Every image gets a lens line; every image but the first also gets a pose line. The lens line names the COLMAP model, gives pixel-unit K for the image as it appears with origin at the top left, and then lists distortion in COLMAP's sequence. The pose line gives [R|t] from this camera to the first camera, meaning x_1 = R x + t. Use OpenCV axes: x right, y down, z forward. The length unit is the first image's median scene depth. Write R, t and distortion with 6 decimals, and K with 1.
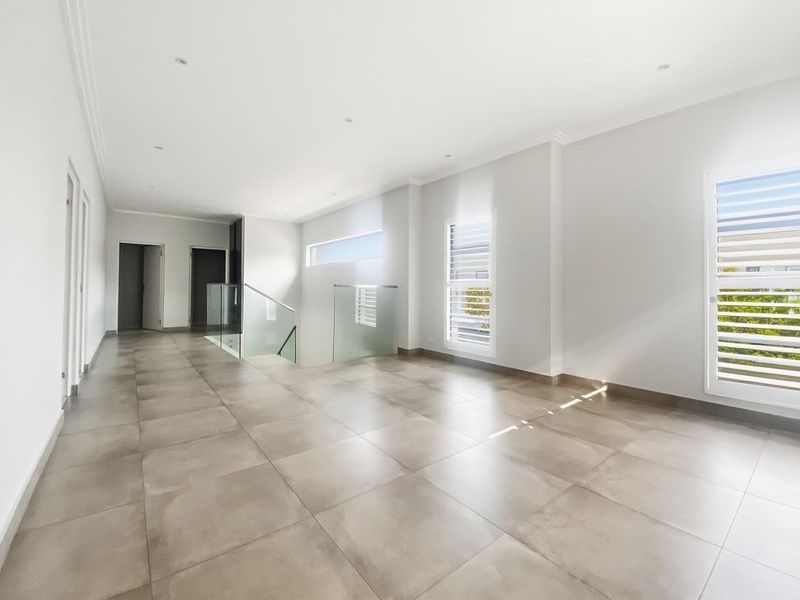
lens RADIAL K [[338.3, 0, 400.0], [0, 338.3, 300.0], [0, 0, 1]] dist [-0.013699, -0.000161]
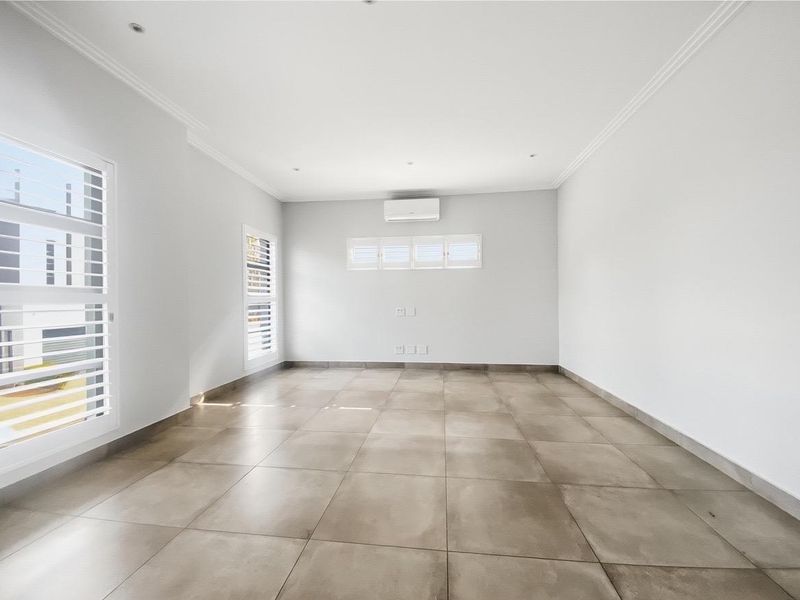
lens RADIAL K [[338.3, 0, 400.0], [0, 338.3, 300.0], [0, 0, 1]] dist [-0.013699, -0.000161]
pose [[-0.700674, -0.003880, 0.713471, -0.657572], [0.028990, 0.999005, 0.033903, -0.070699], [-0.712892, 0.044439, -0.699864, 1.516690]]
